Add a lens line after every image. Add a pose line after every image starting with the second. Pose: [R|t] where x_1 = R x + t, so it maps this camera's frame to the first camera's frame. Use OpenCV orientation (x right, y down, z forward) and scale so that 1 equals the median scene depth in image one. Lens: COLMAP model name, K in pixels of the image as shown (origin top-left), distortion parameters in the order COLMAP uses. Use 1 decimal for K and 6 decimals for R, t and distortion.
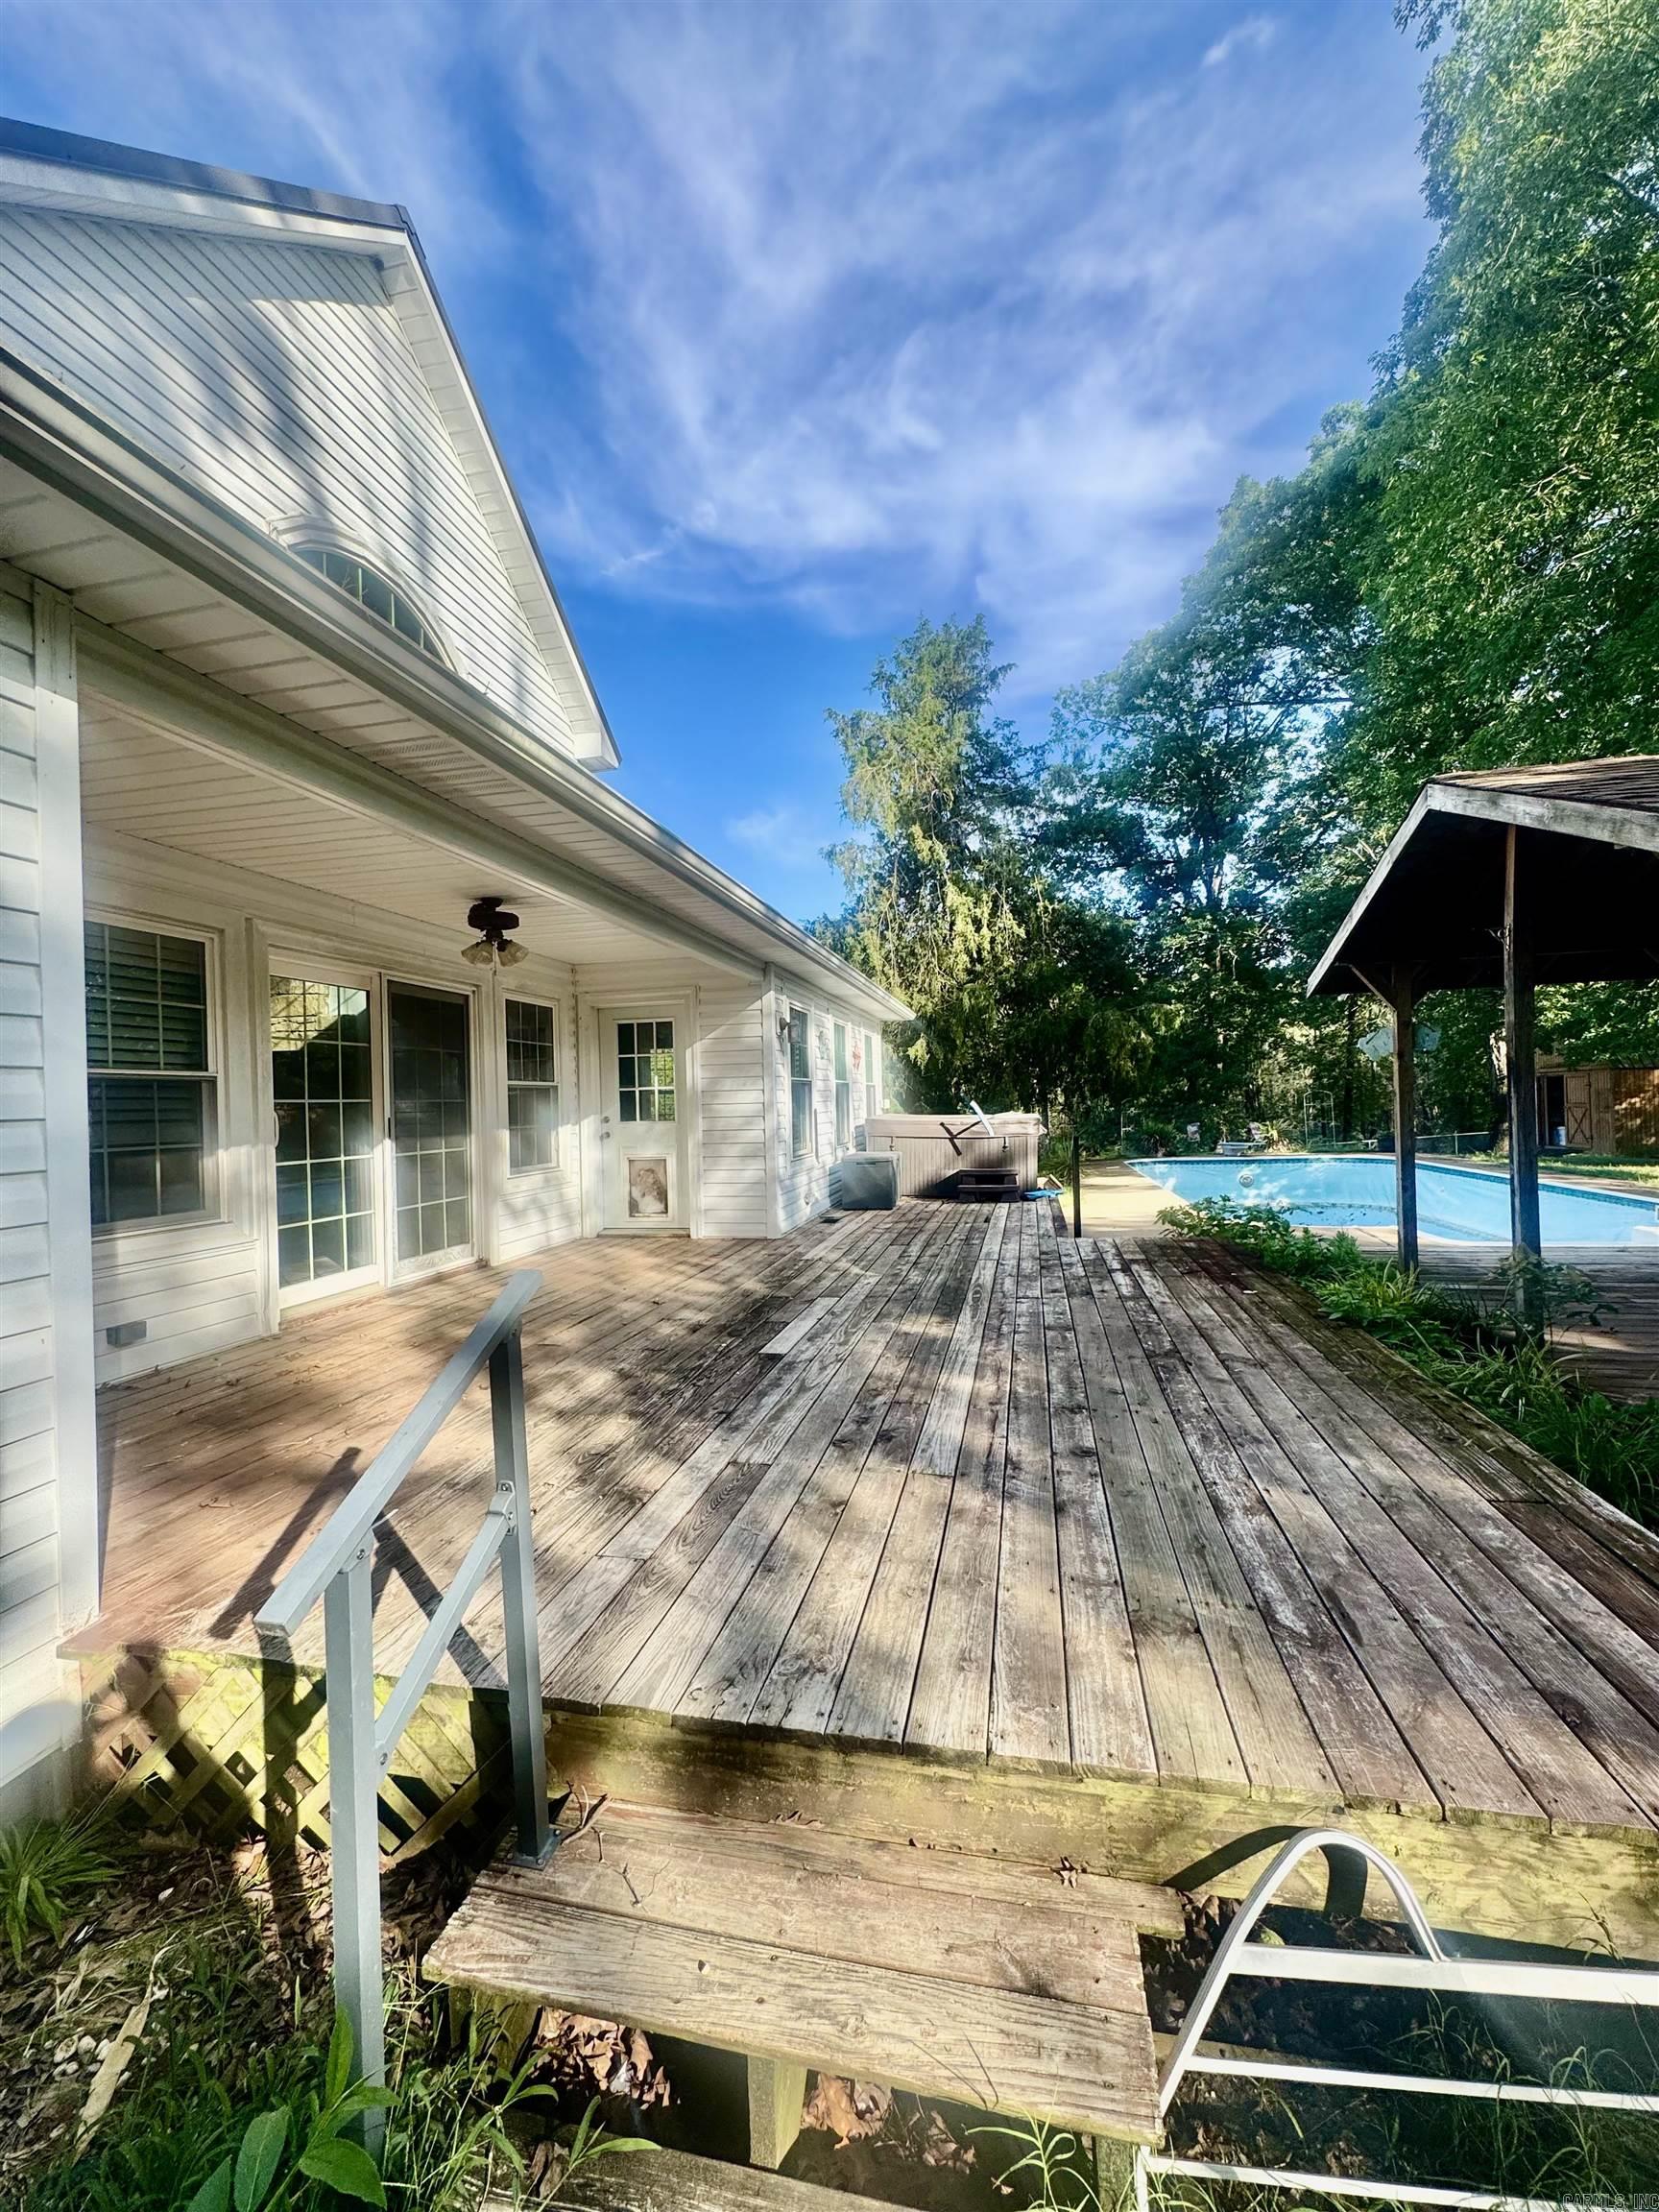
lens RADIAL K [[886.3, 0, 834.3], [0, 886.3, 1093.8], [0, 0, 1]] dist [-0.001477, -0.000056]
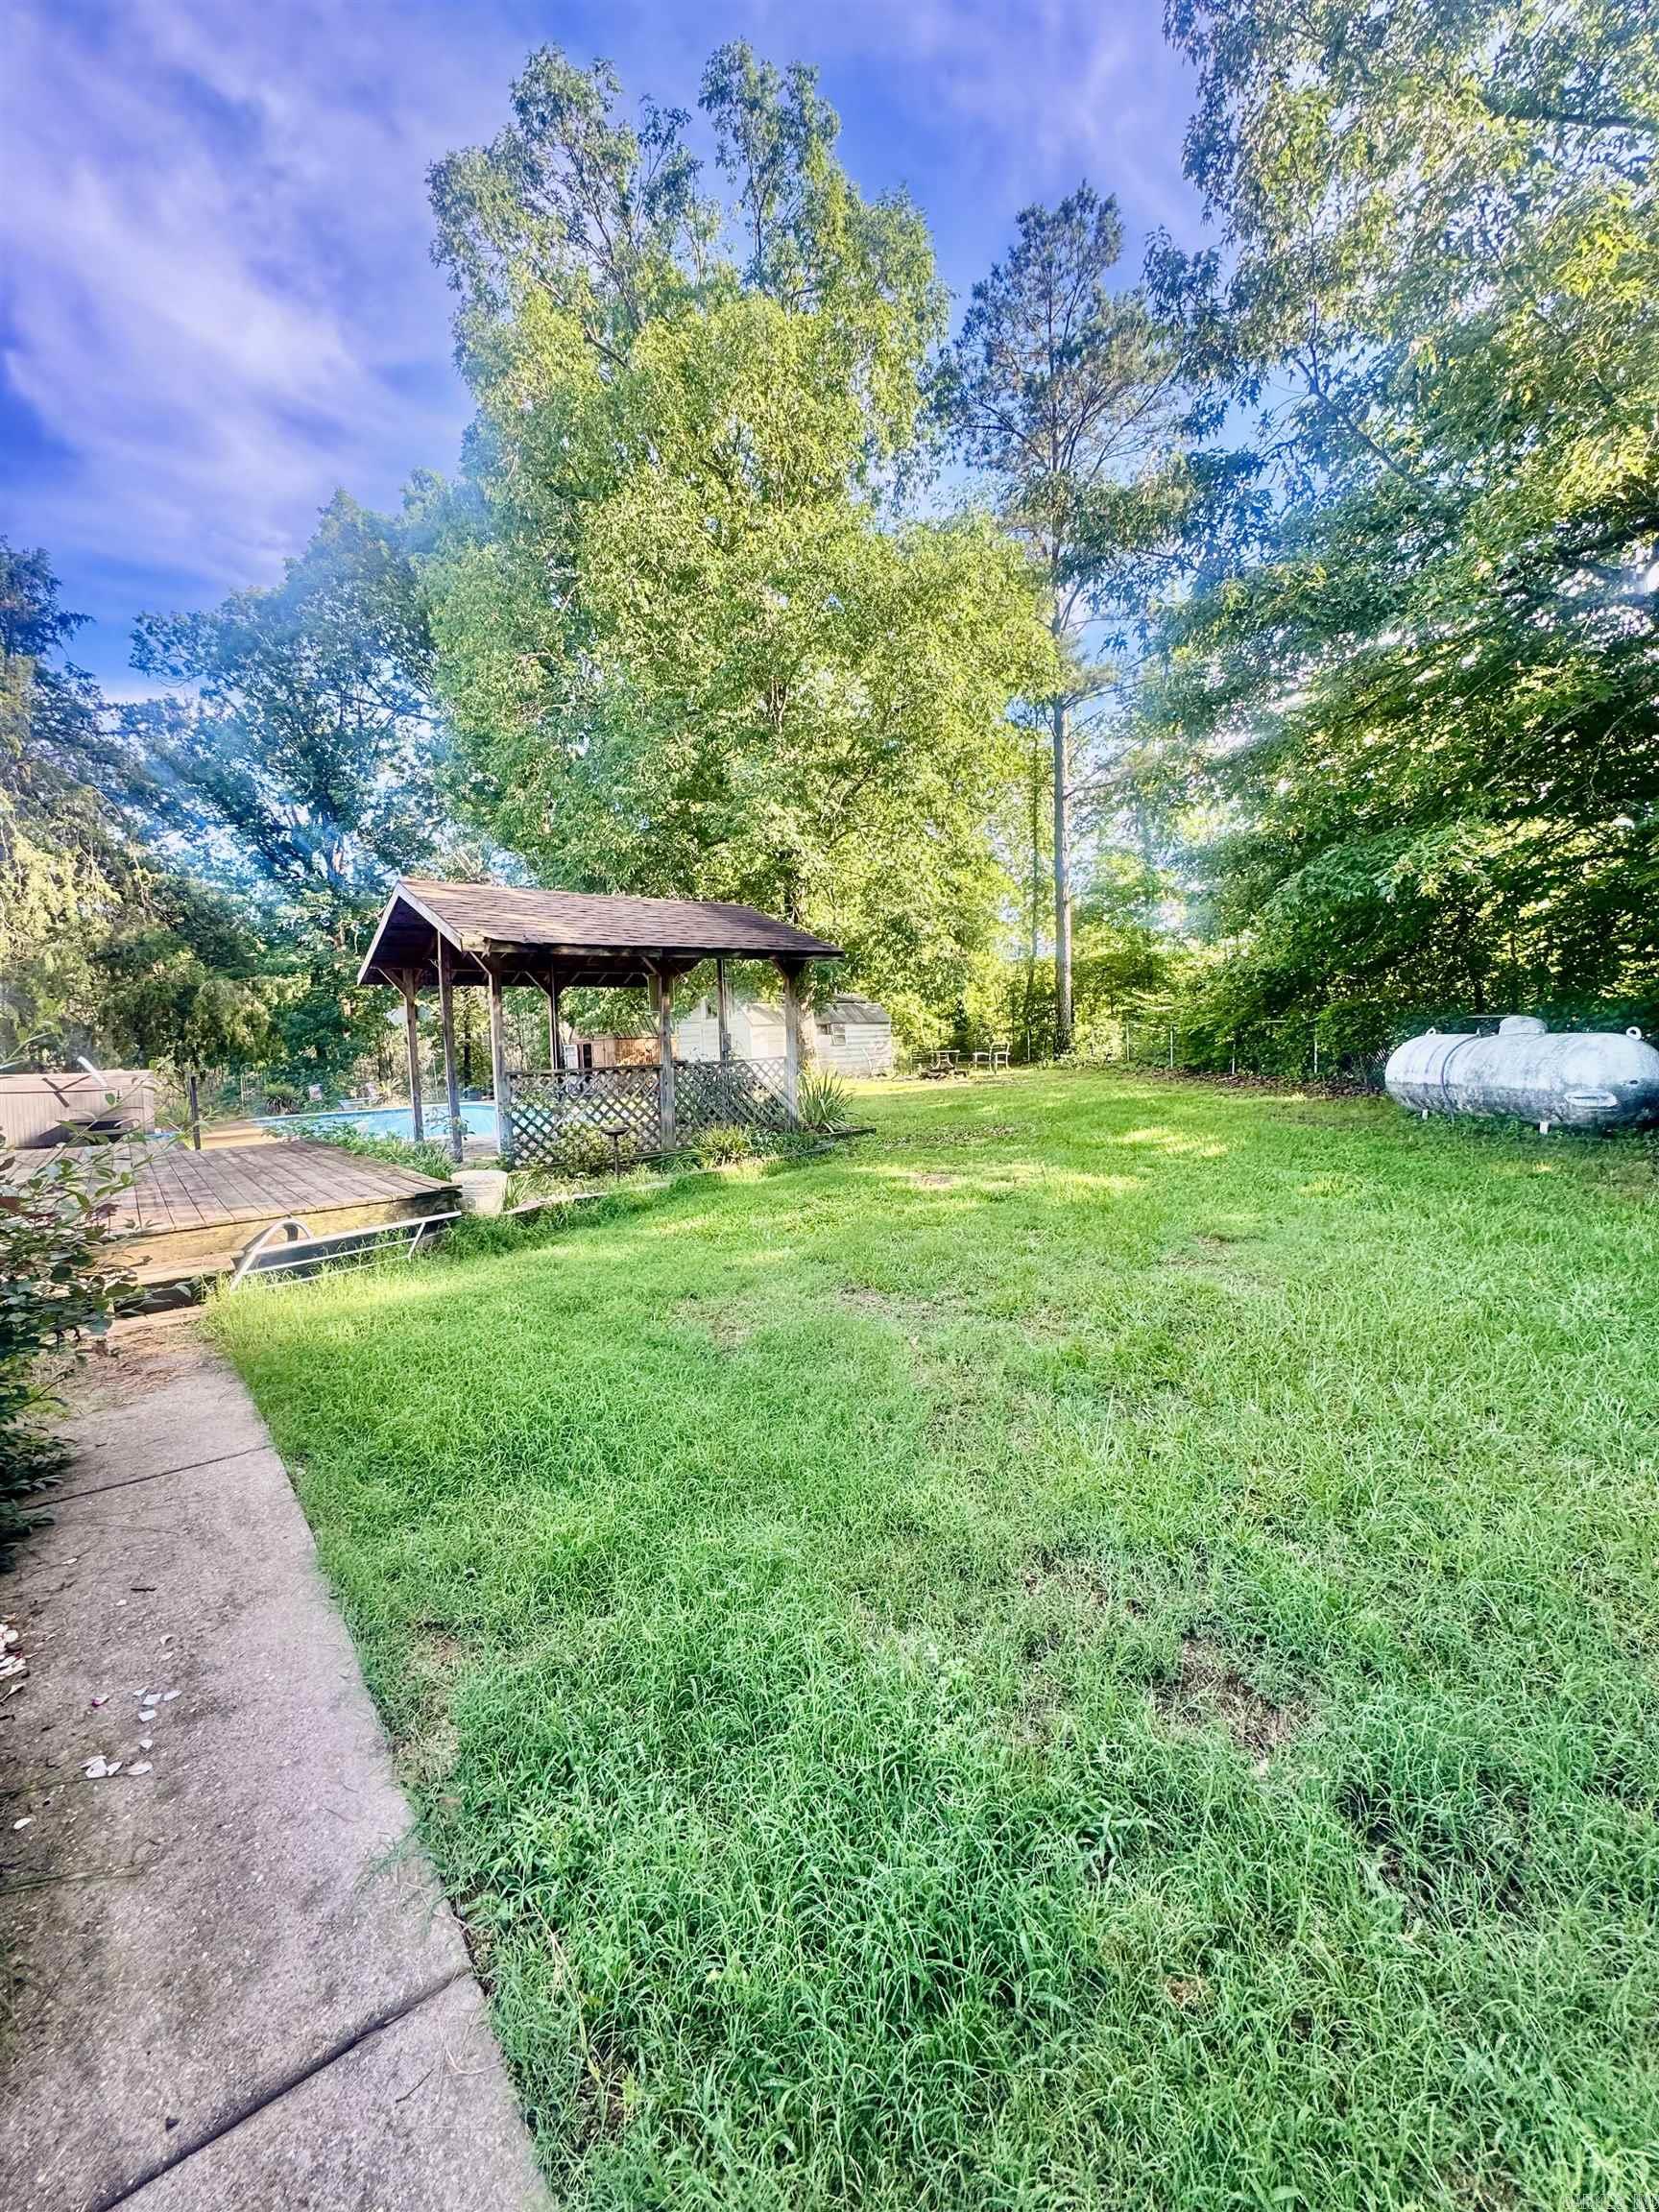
lens RADIAL K [[886.3, 0, 826.2], [0, 886.3, 1101.3], [0, 0, 1]] dist [-0.001477, -0.000056]
pose [[0.627051, -0.047602, 0.777523, -0.033808], [0.017385, 0.998738, 0.047125, 0.007450], [-0.778785, -0.016032, 0.627087, -0.116873]]
